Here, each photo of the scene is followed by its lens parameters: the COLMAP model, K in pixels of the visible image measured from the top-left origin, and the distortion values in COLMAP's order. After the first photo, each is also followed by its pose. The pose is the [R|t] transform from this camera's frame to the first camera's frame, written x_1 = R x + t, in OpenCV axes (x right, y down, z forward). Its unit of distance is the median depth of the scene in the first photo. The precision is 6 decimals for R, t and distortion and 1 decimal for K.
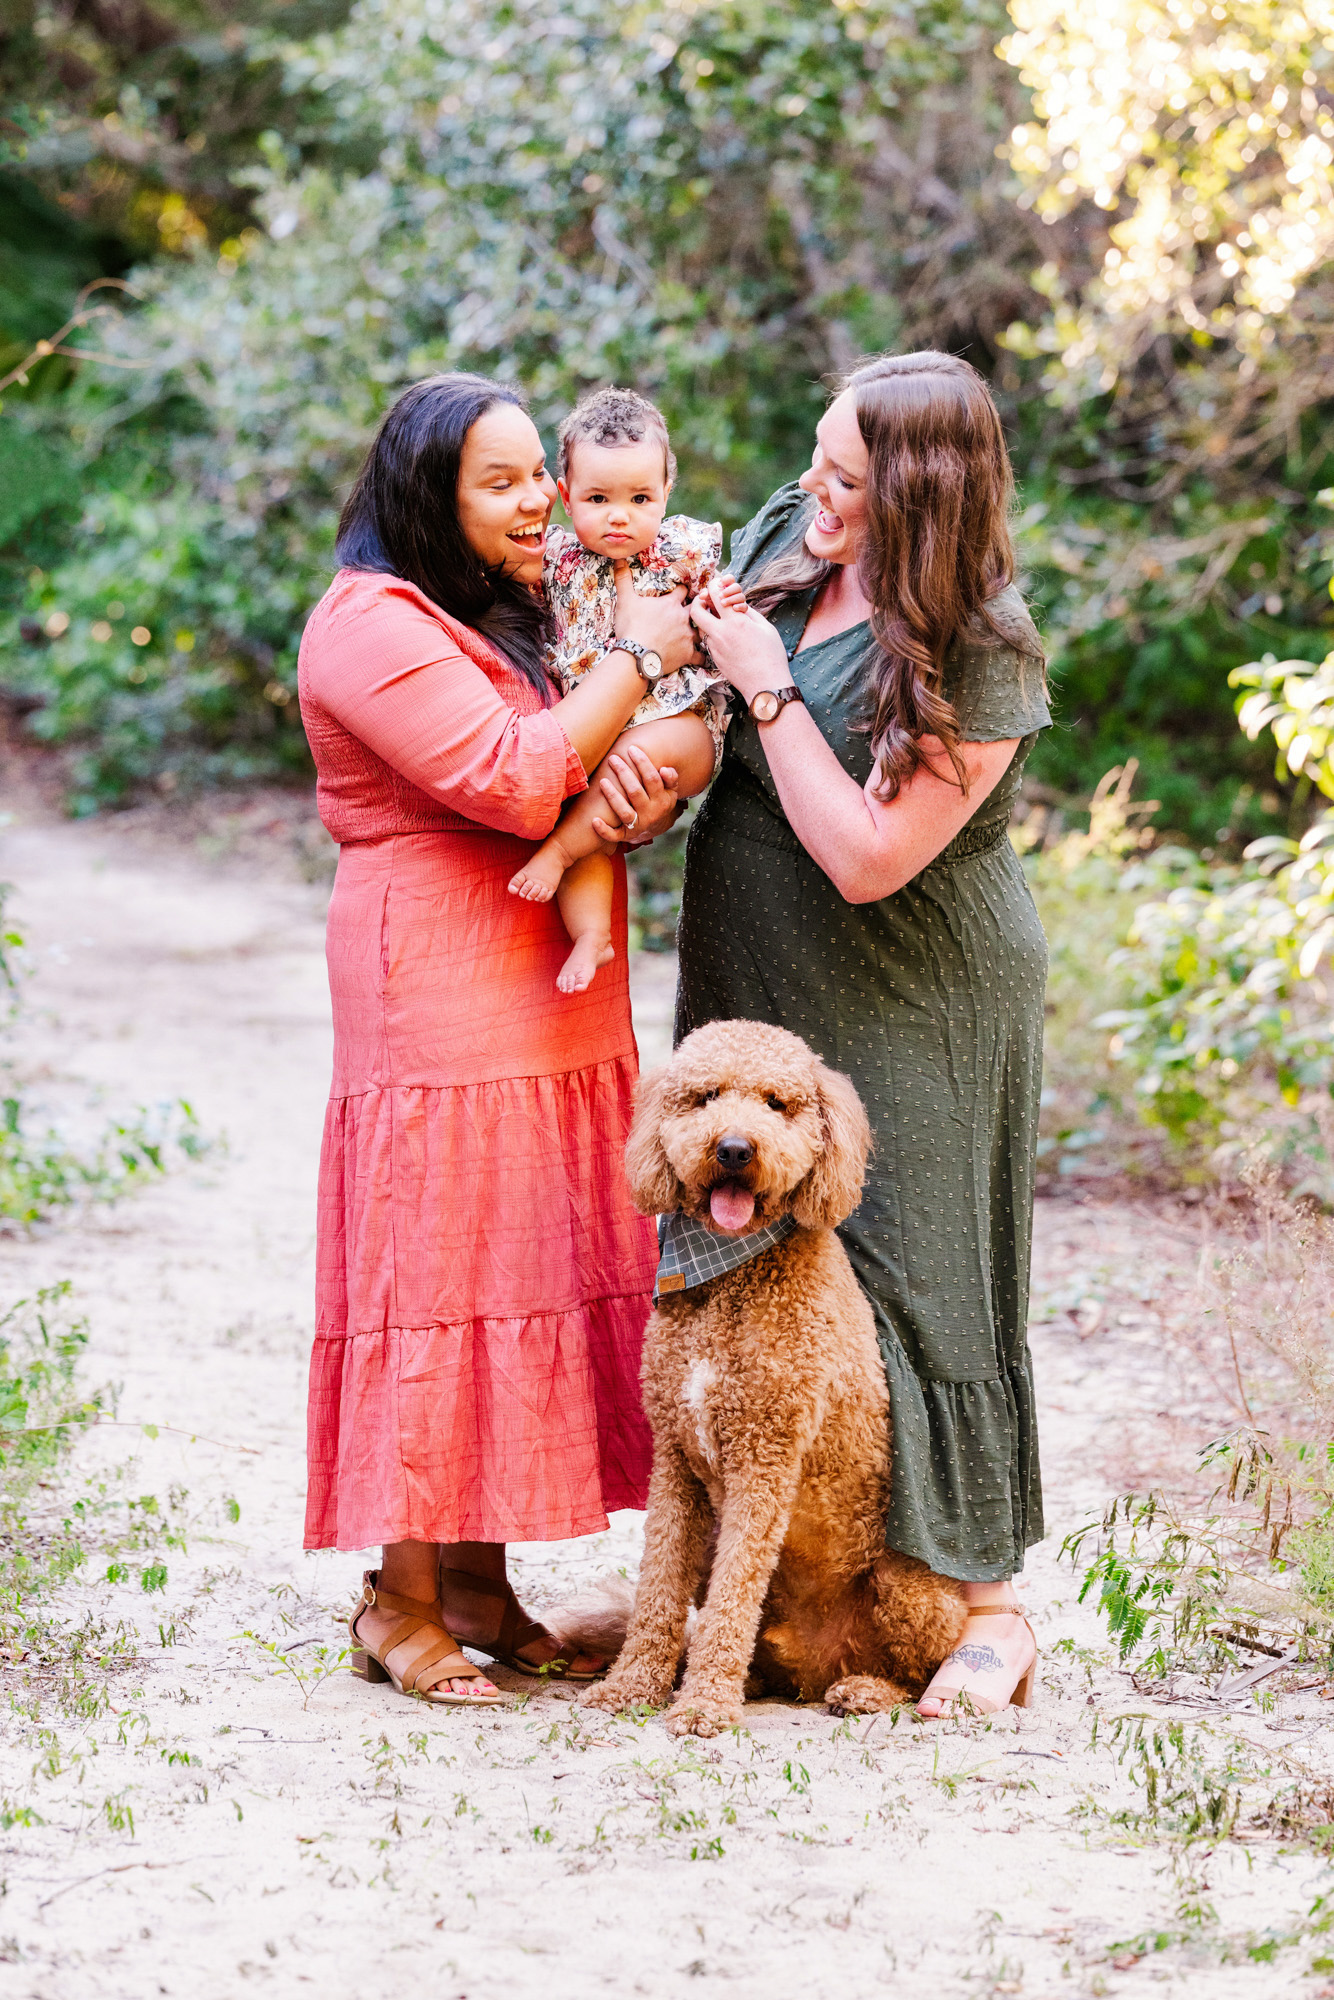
lens RADIAL K [[7921.0, 0, 666.4], [0, 7921.0, 1001.6], [0, 0, 1]] dist [-0.118059, -0.151079]
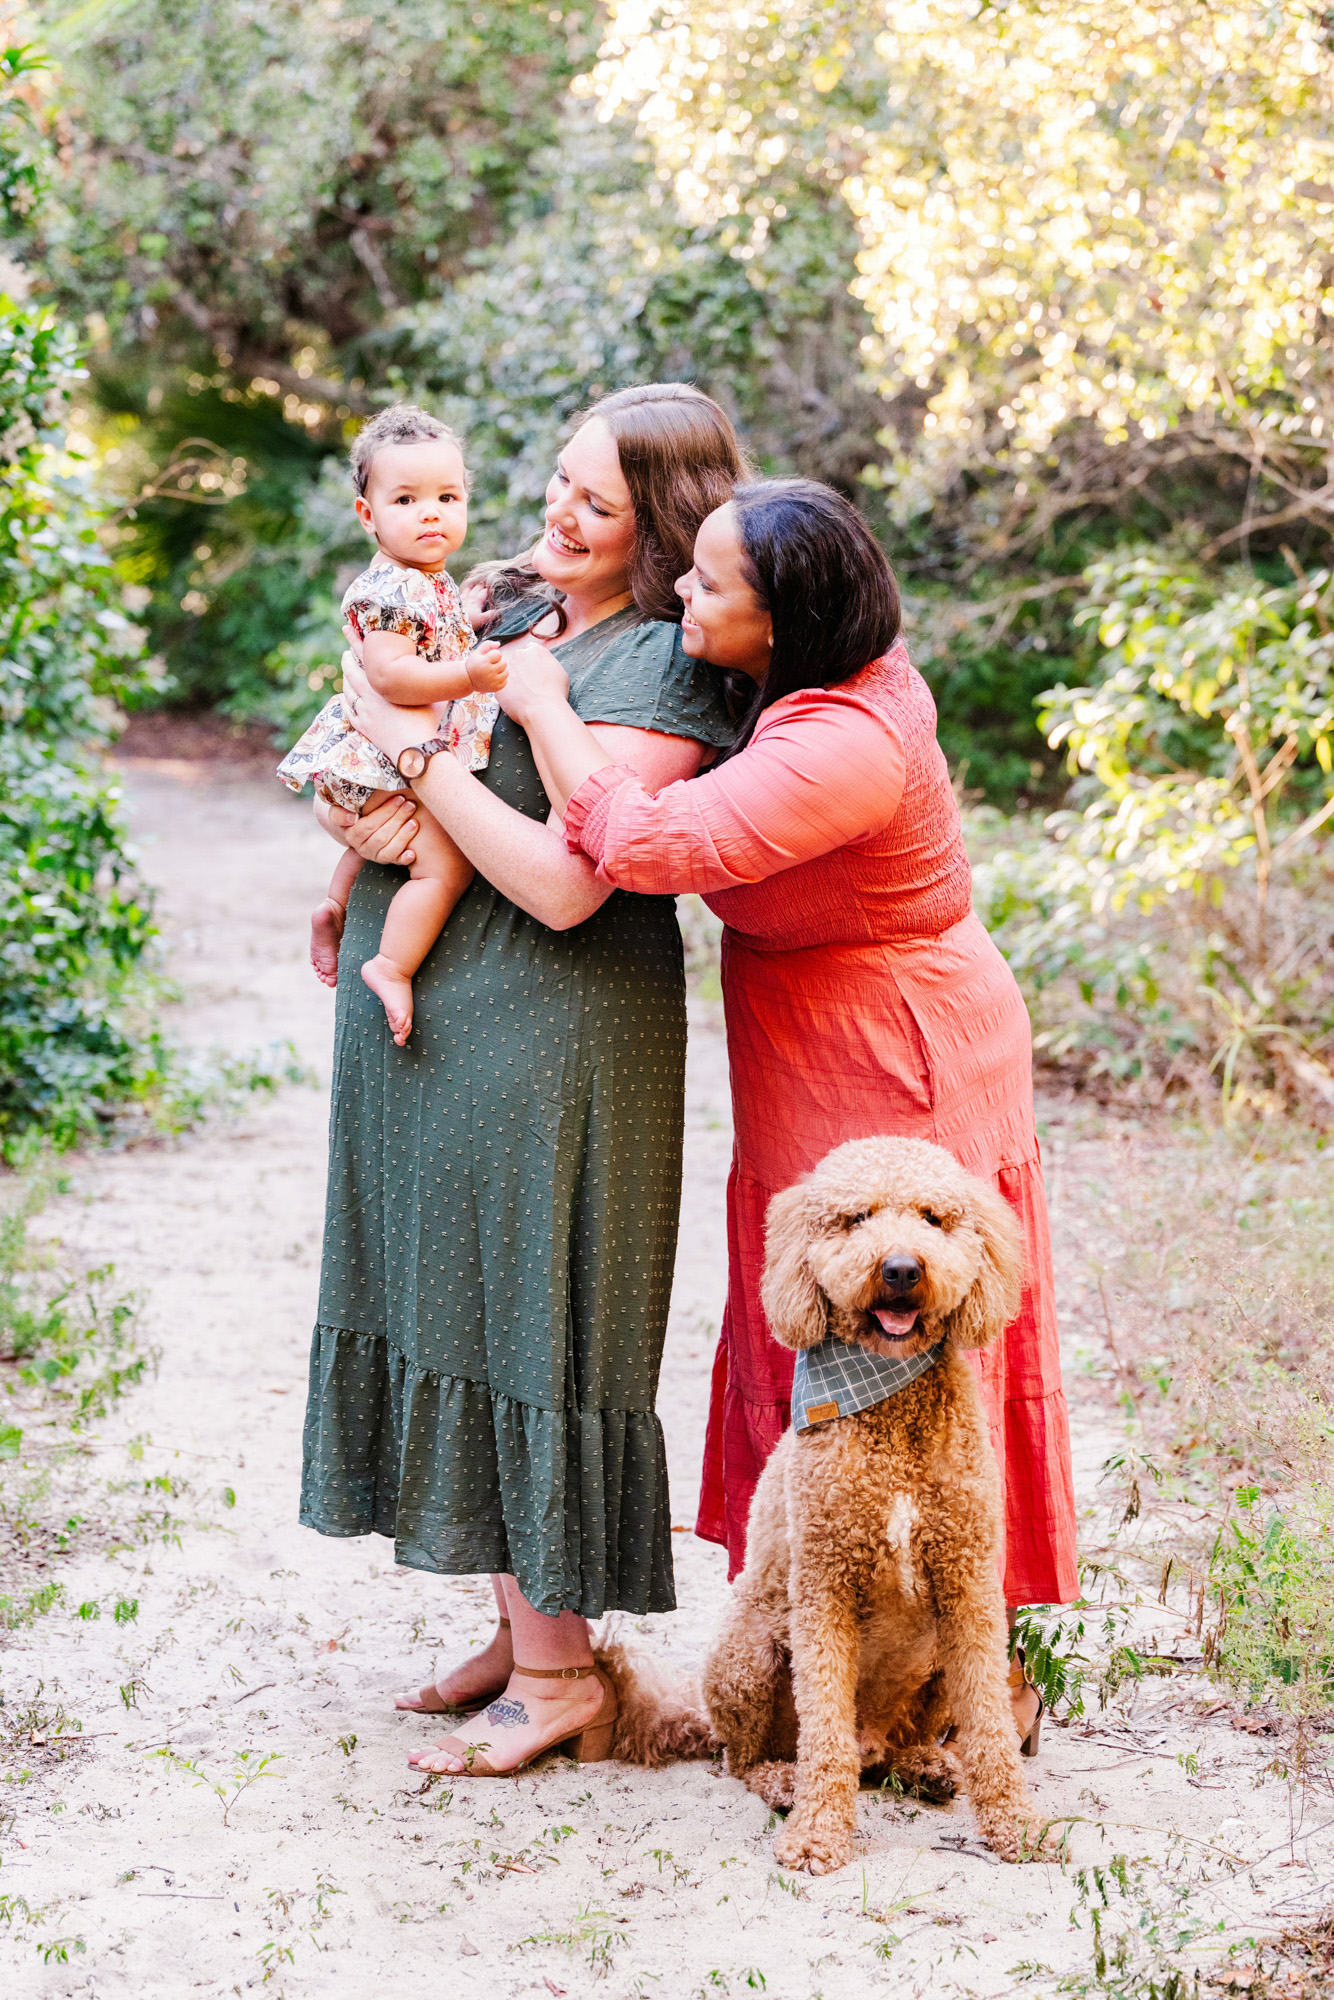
lens RADIAL K [[4223.5, 0, 713.3], [0, 4223.5, 1002.1], [0, 0, 1]] dist [0.039870, -0.382022]
pose [[0.999331, -0.036206, 0.005170, 0.005910], [0.036011, 0.998779, 0.033826, -0.010389], [-0.006389, -0.033618, 0.999414, 0.171862]]
